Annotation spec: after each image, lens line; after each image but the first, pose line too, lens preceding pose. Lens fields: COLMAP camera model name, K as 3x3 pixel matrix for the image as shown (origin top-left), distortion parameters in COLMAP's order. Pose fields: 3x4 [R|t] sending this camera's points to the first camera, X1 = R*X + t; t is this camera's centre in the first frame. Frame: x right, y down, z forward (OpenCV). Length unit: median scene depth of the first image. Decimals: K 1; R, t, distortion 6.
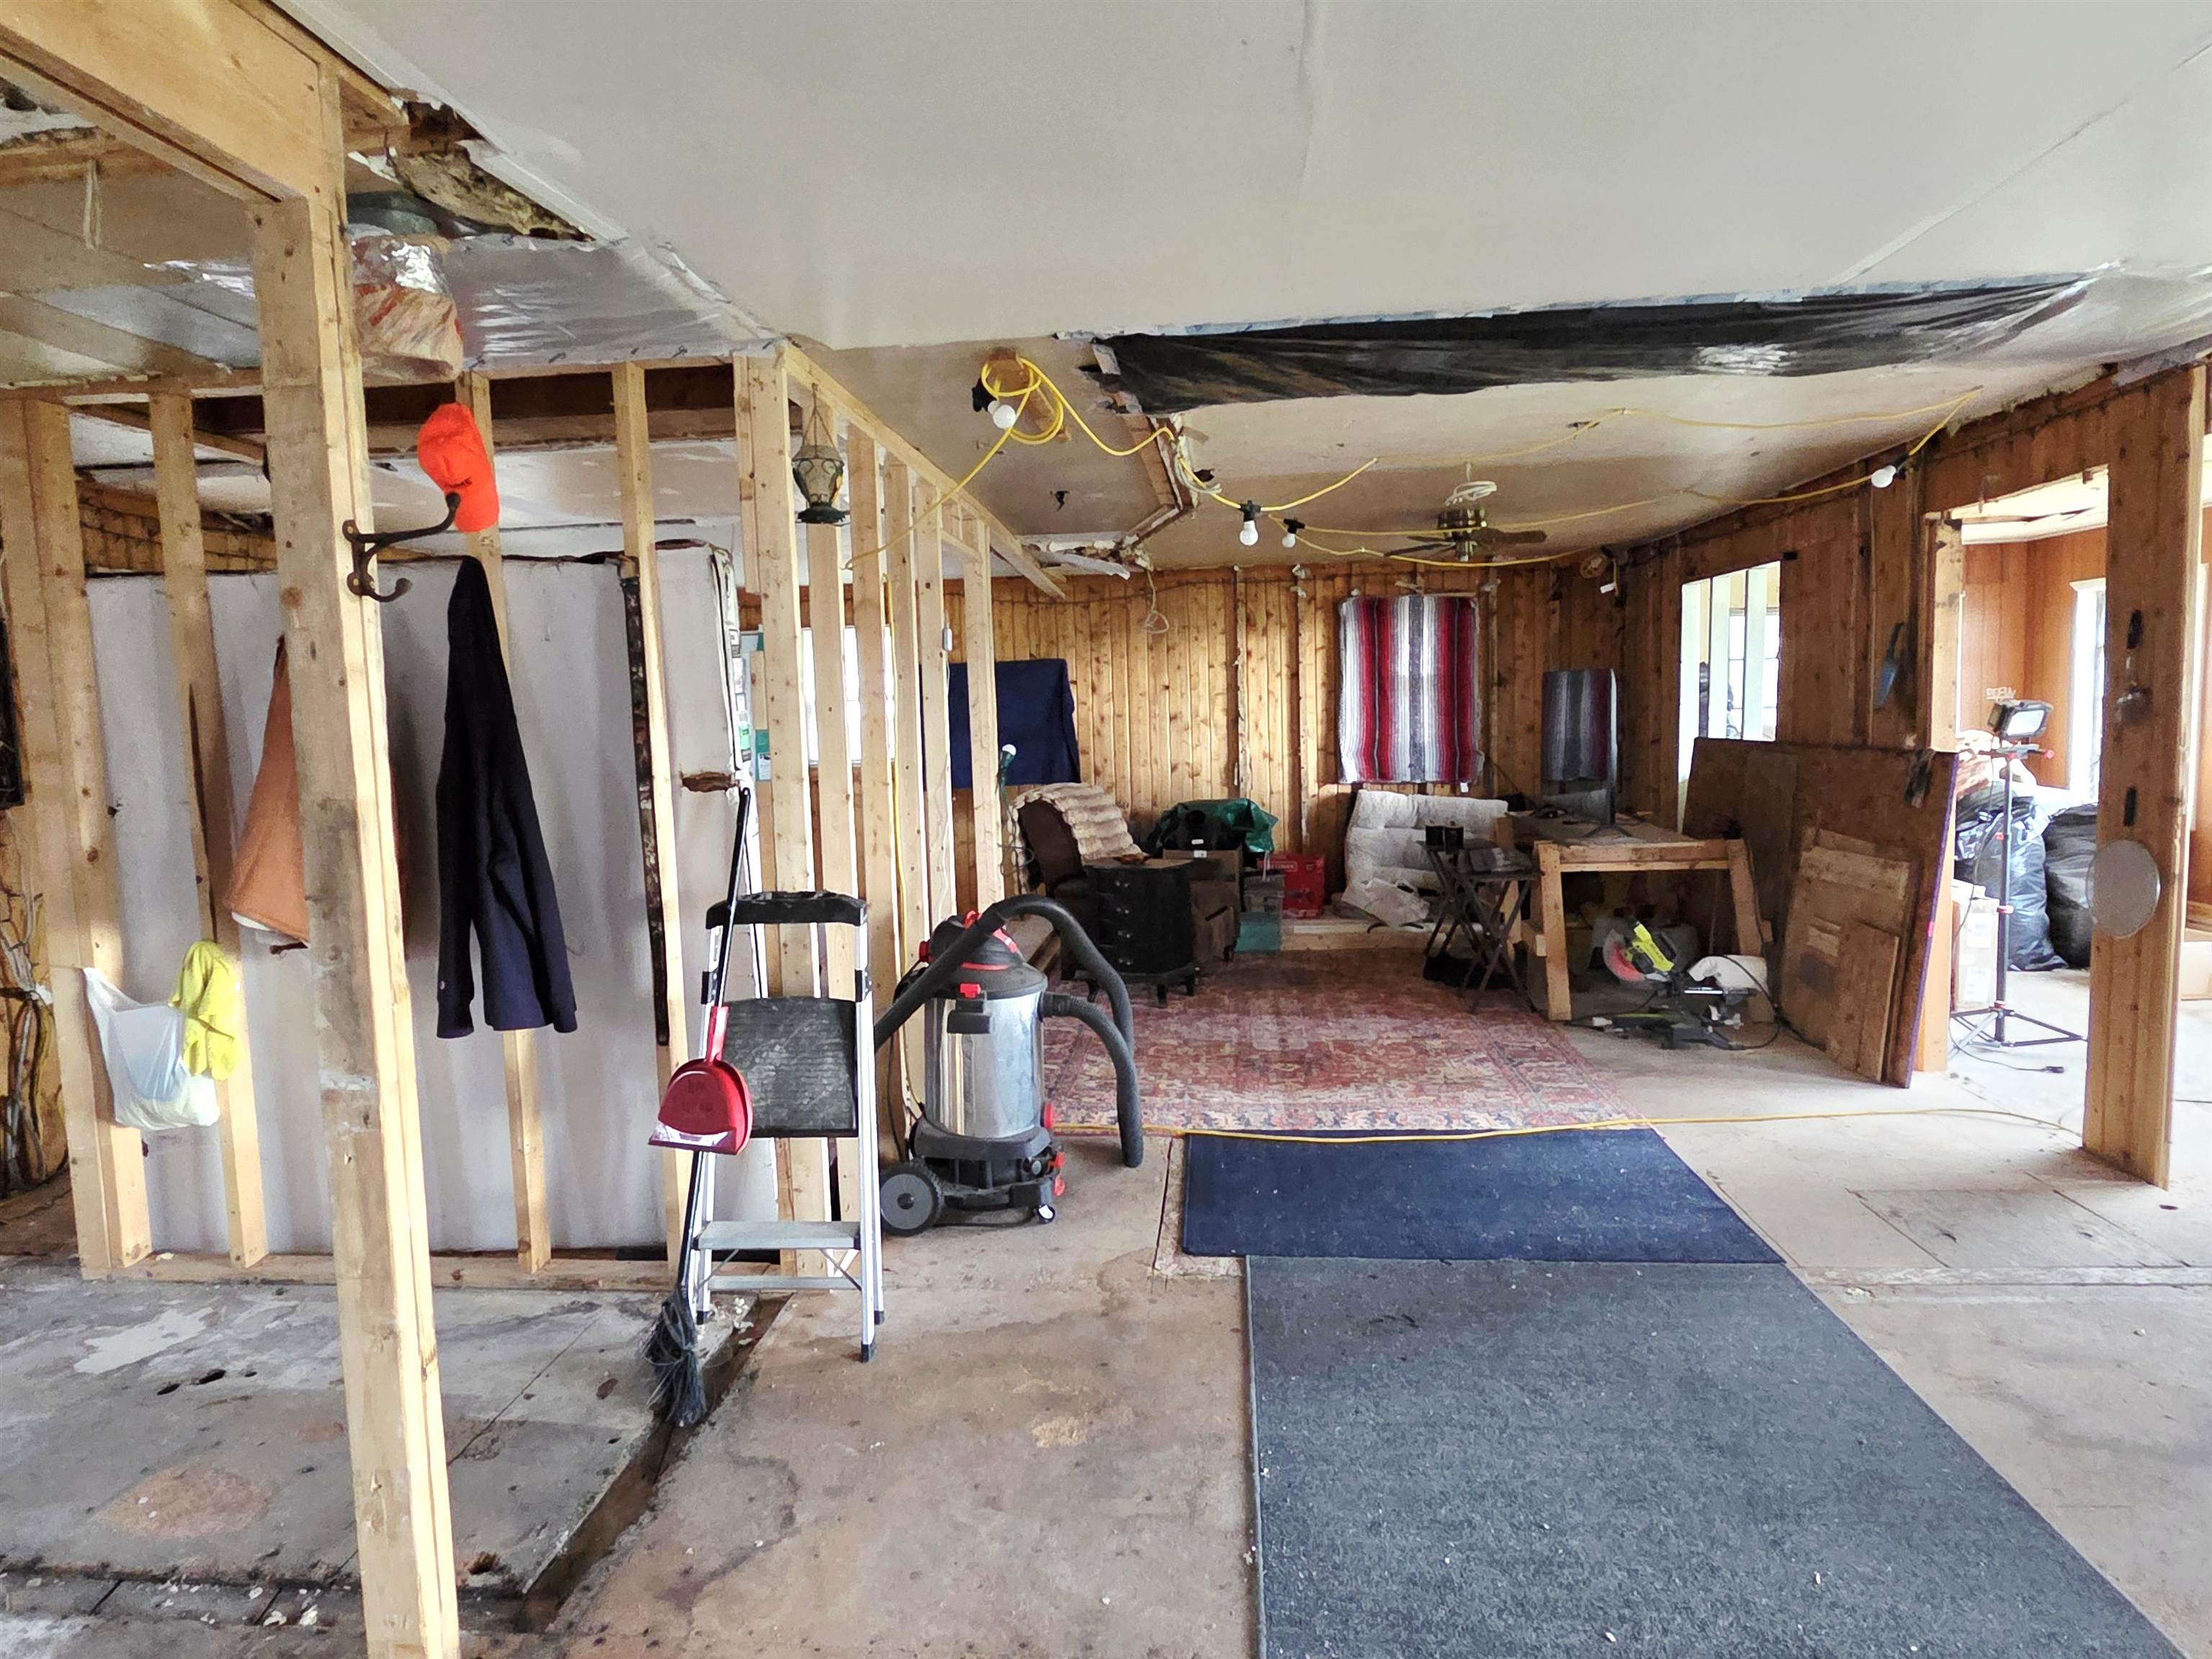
lens RADIAL K [[1251.2, 0, 1094.0], [0, 1251.2, 823.6], [0, 0, 1]] dist [0.005018, -0.002921]
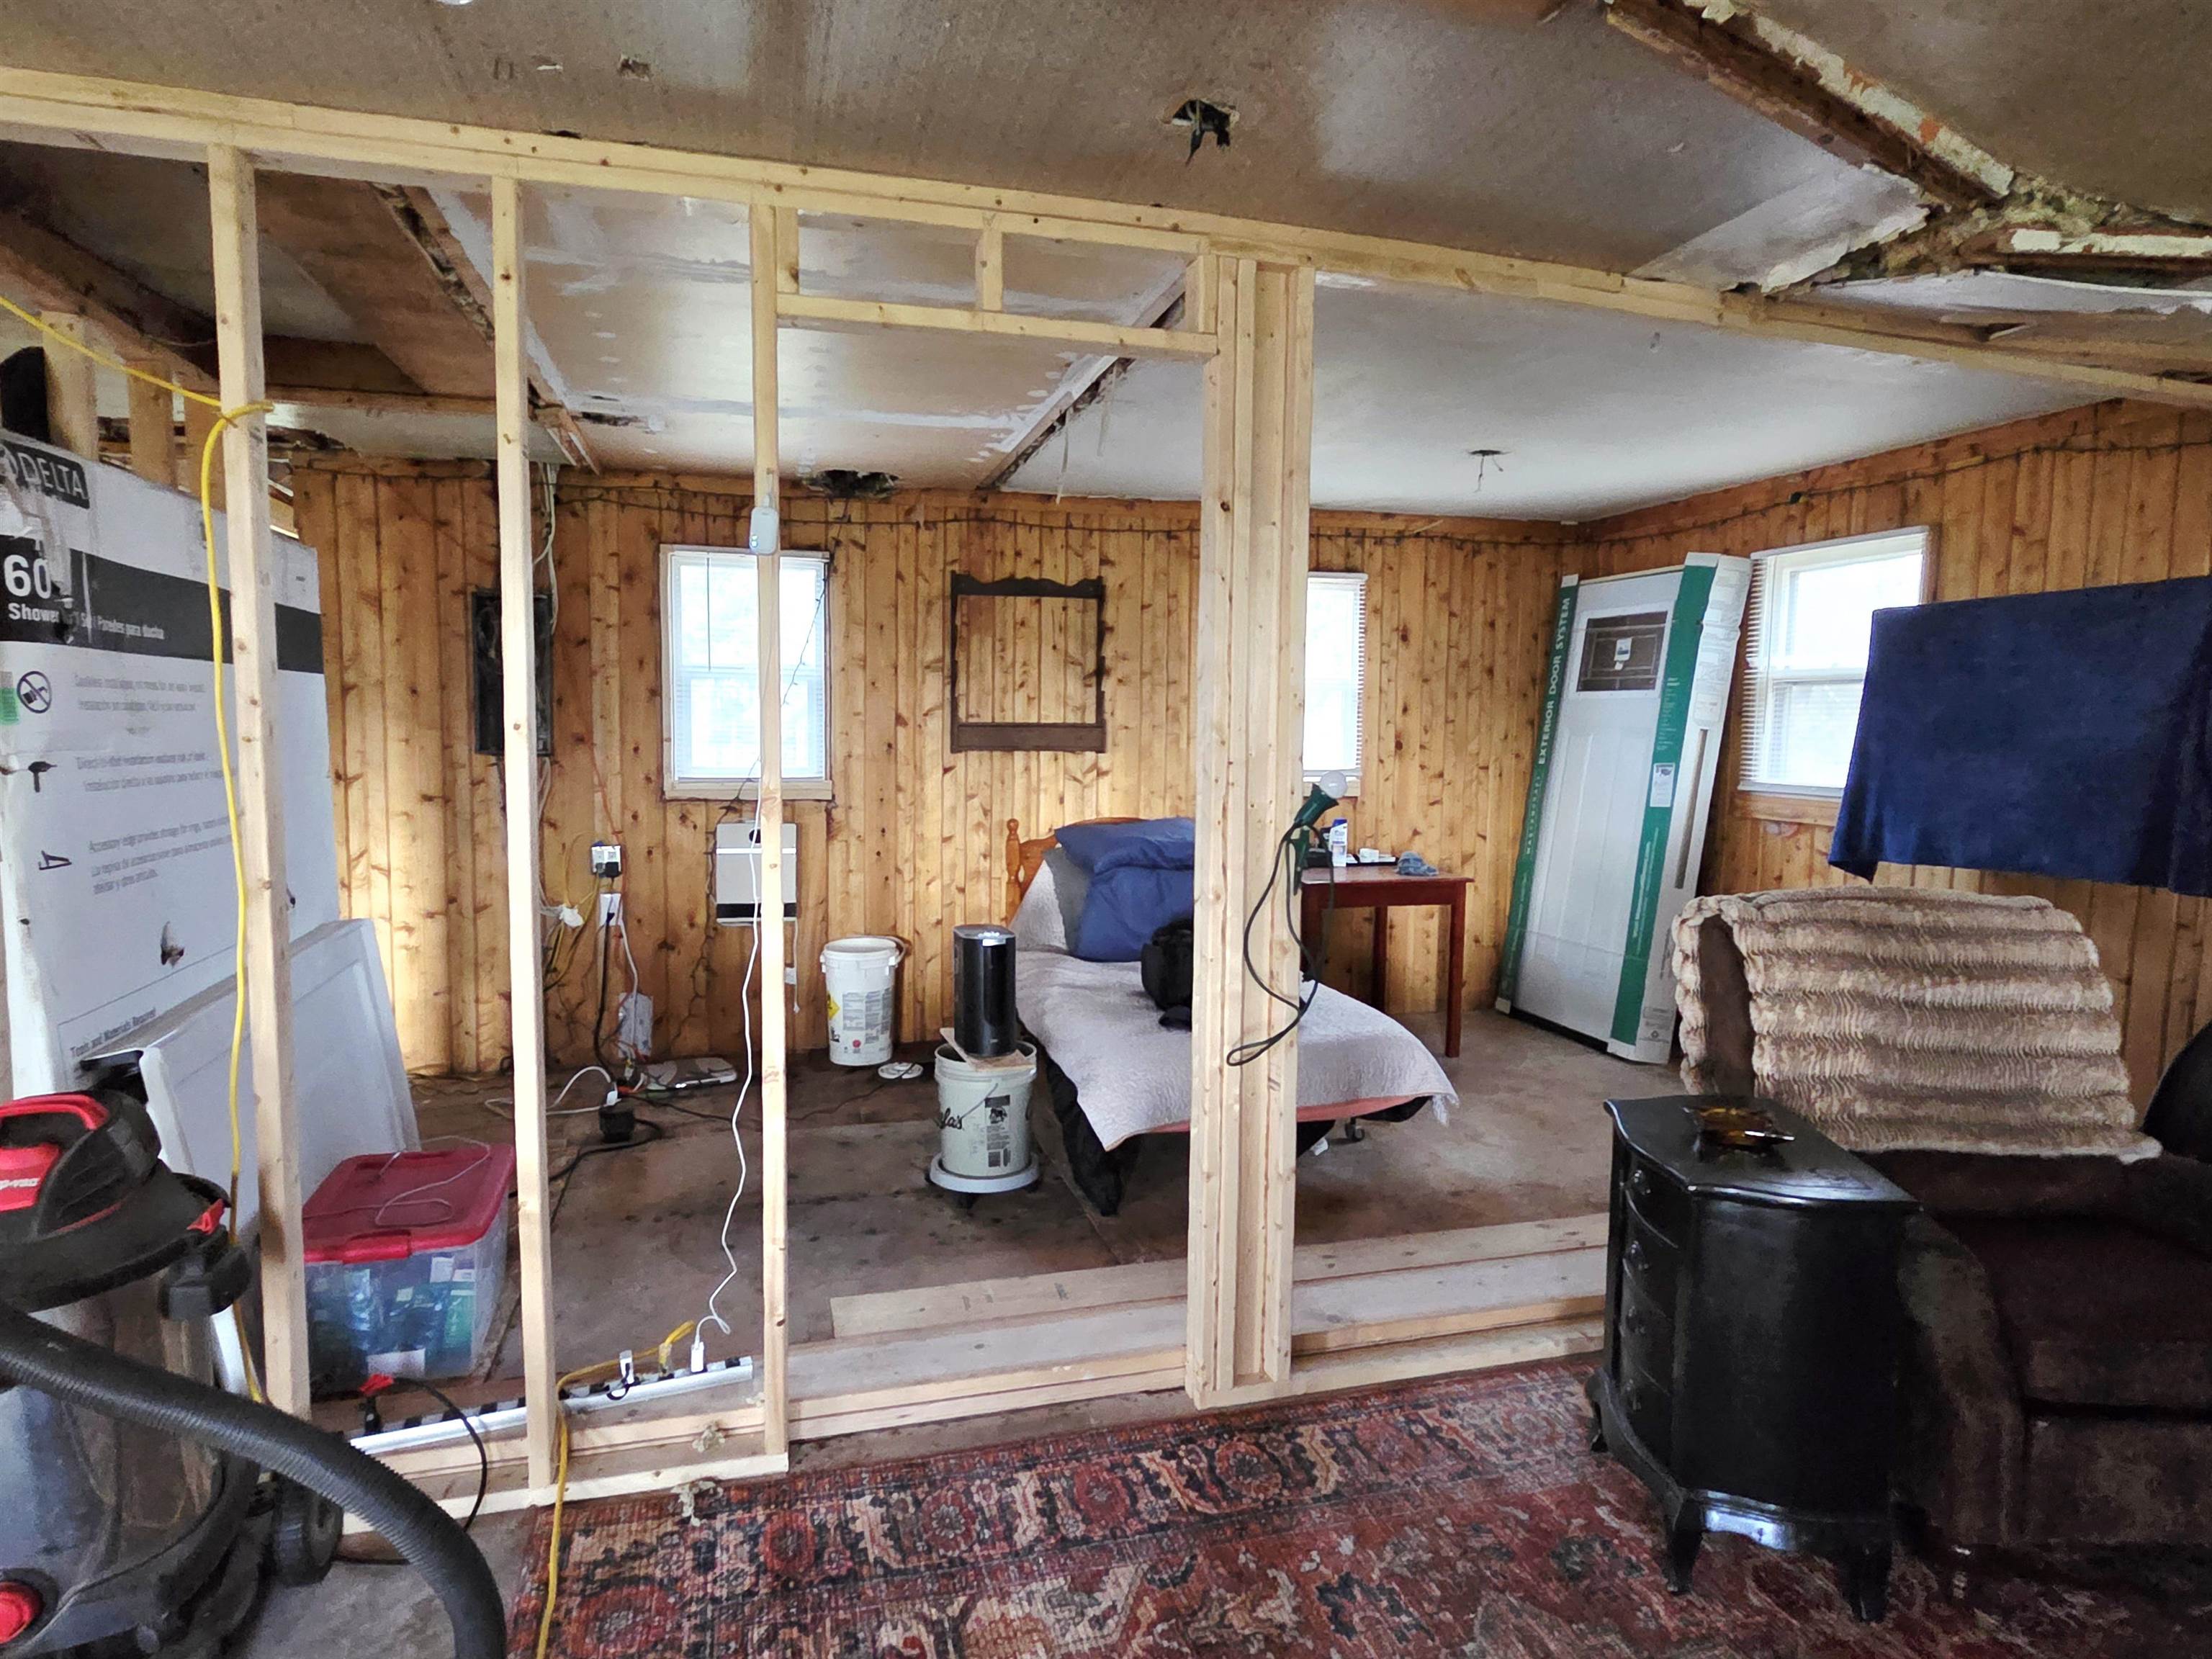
lens RADIAL K [[1246.6, 0, 1094.8], [0, 1246.6, 824.0], [0, 0, 1]] dist [0.004061, -0.001667]
pose [[0.361876, 0.113163, -0.925332, 0.340213], [-0.103043, 0.991378, 0.080942, -0.079643], [0.926514, 0.066058, 0.370417, 0.858365]]
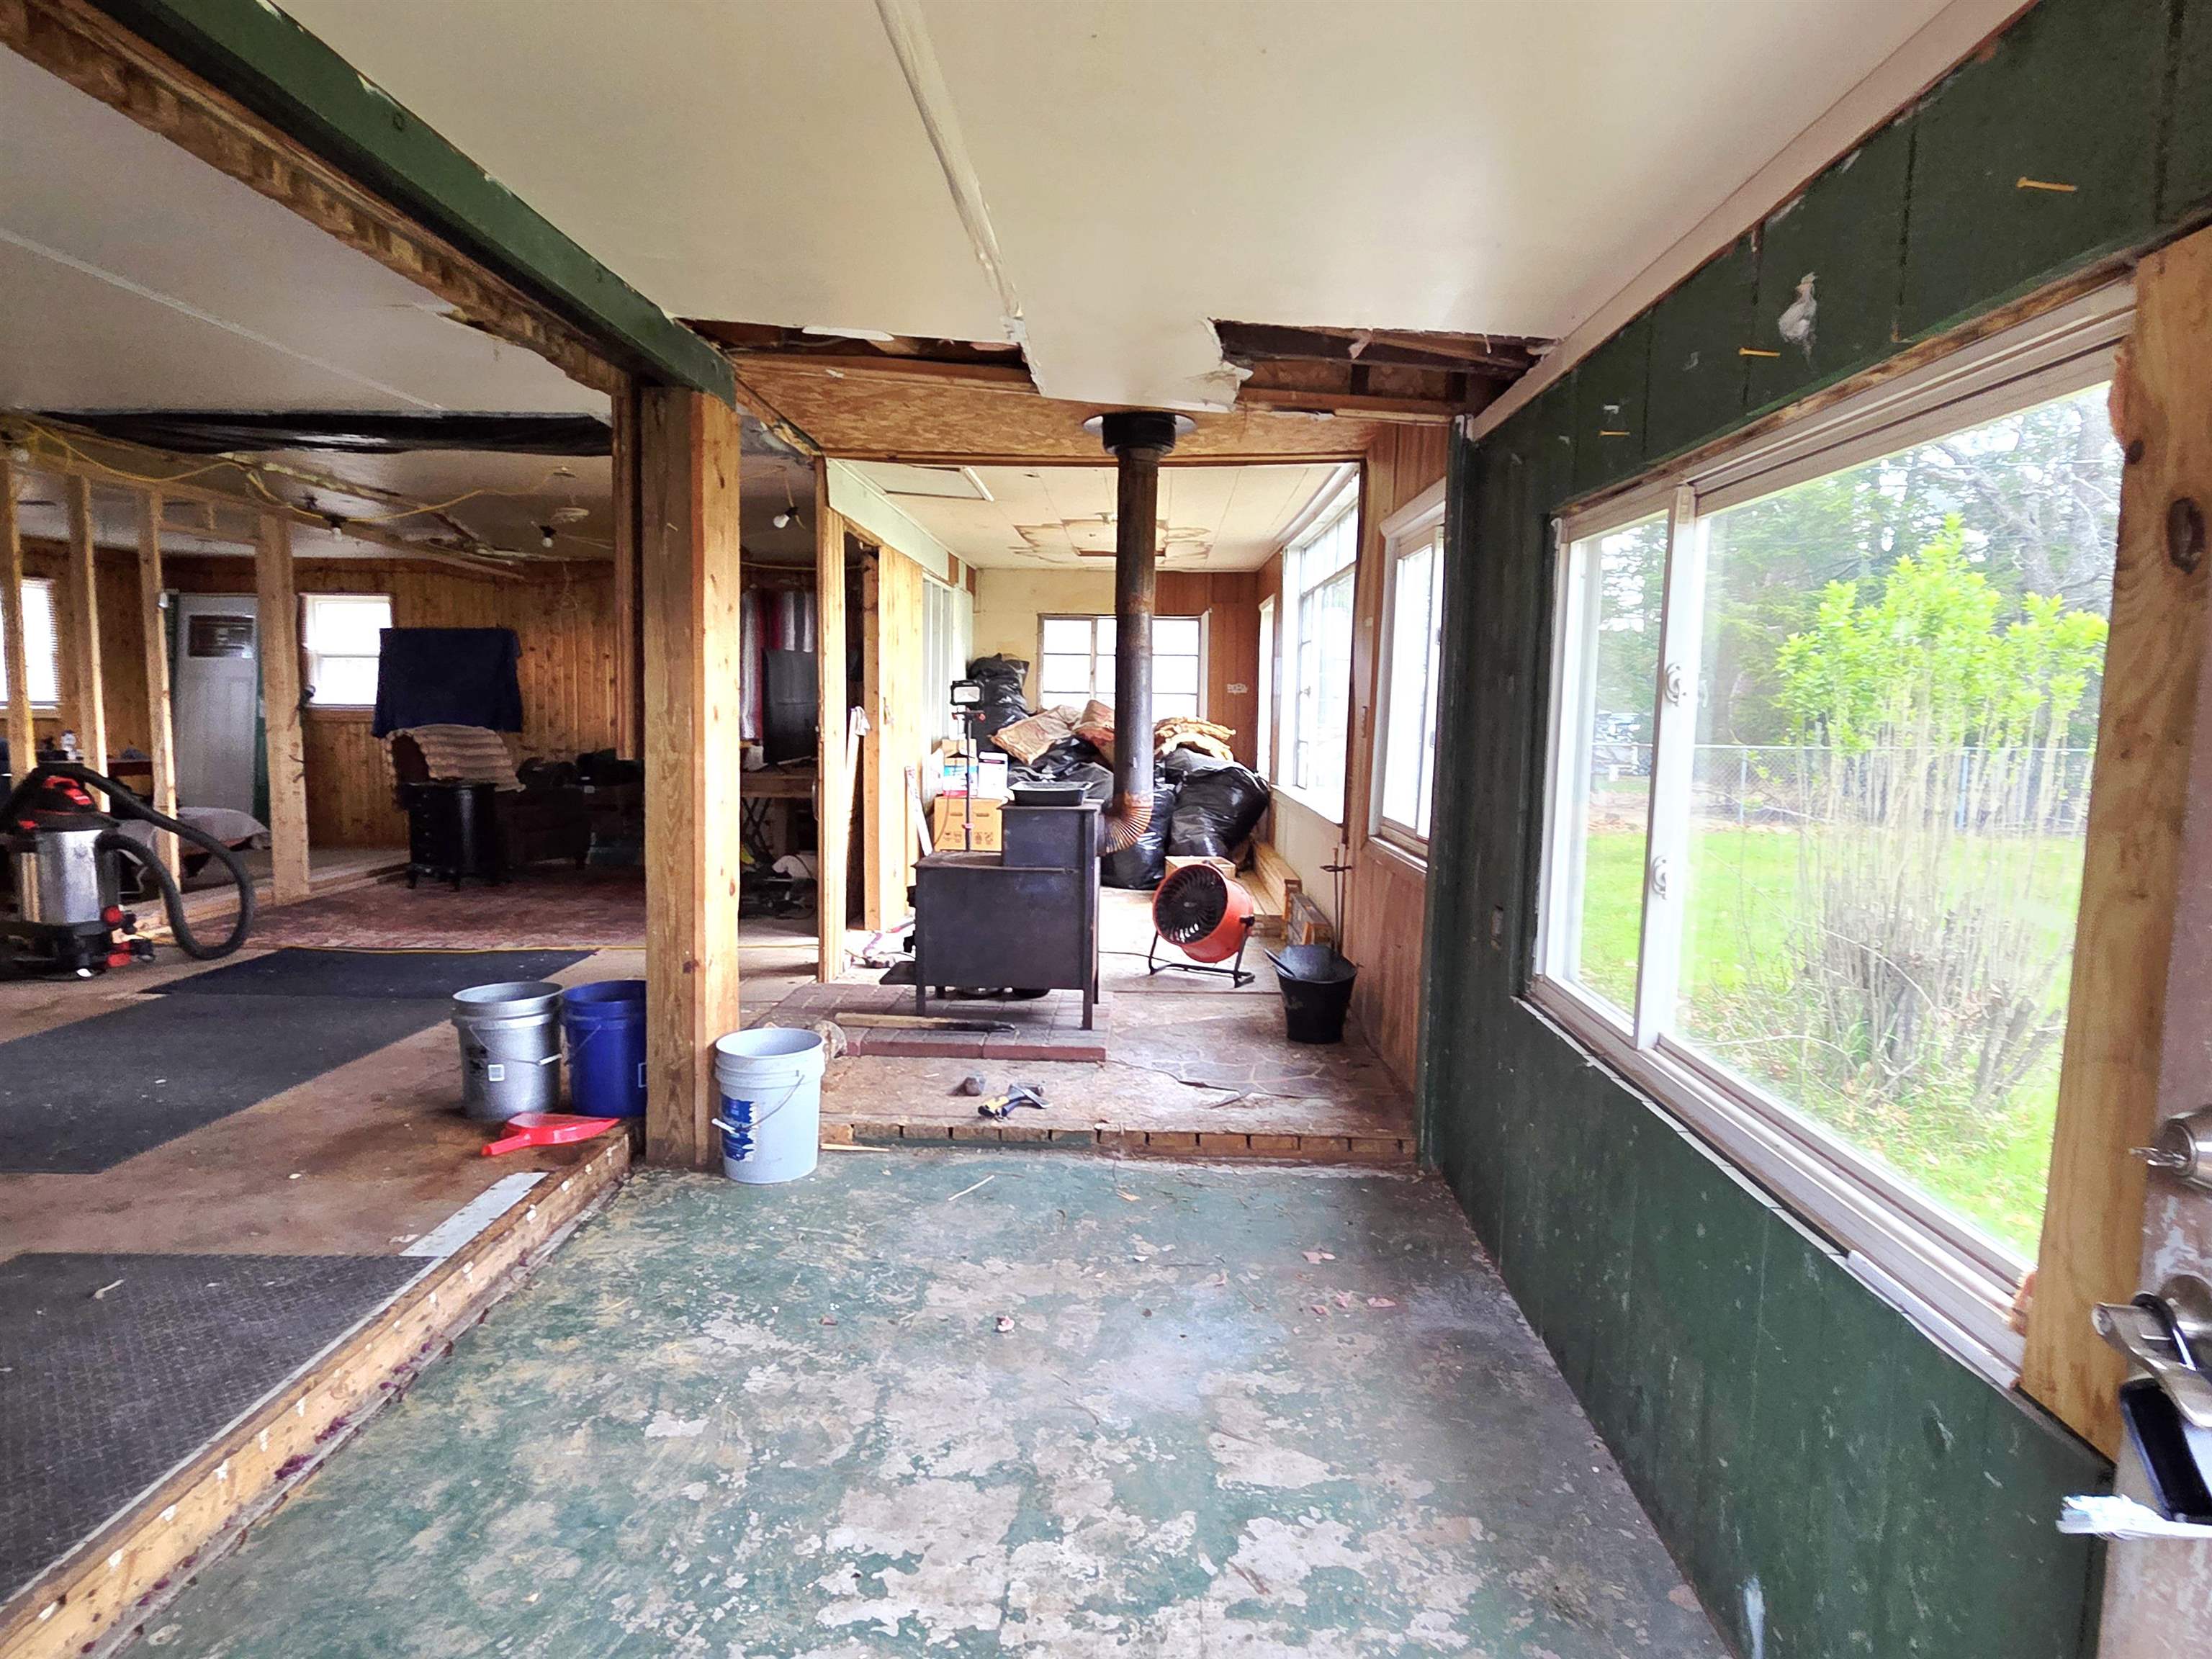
lens RADIAL K [[1246.6, 0, 1094.8], [0, 1246.6, 824.0], [0, 0, 1]] dist [0.004061, -0.001667]
pose [[0.996920, 0.035938, 0.069702, 0.754357], [-0.036460, 0.999316, 0.006228, 0.051023], [-0.069430, -0.008750, 0.997548, -0.425899]]
